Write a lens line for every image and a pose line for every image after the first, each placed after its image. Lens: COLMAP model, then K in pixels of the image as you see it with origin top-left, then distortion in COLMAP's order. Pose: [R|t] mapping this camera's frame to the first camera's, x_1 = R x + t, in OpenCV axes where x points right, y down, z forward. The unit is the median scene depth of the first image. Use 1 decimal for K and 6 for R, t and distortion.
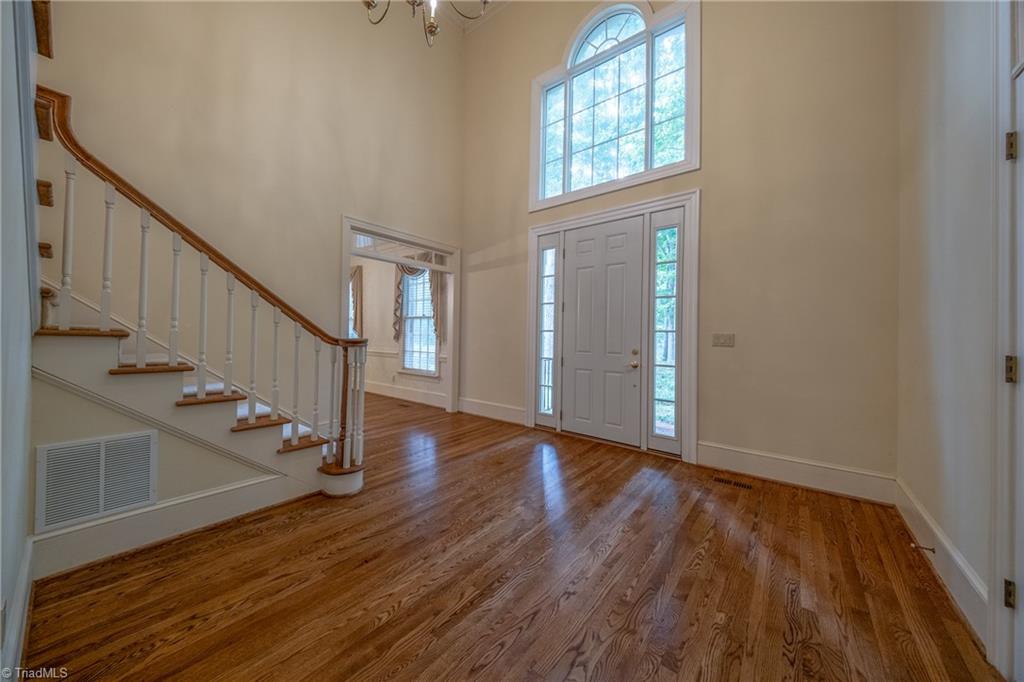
lens RADIAL K [[348.1, 0, 510.4], [0, 348.1, 333.0], [0, 0, 1]] dist [0.036839, -0.017625]
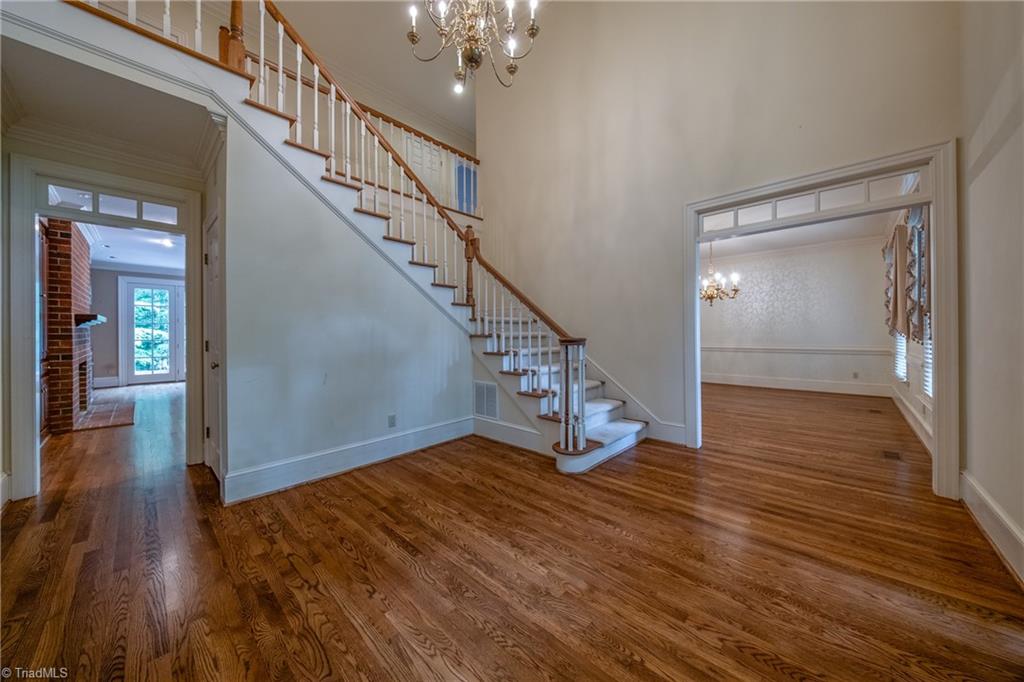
lens RADIAL K [[348.1, 0, 510.4], [0, 348.1, 333.0], [0, 0, 1]] dist [0.036839, -0.017625]
pose [[-0.075714, -0.008064, -0.997097, 0.995837], [0.012987, 0.999874, -0.009073, 0.008932], [0.997045, -0.013637, -0.075600, 1.282599]]
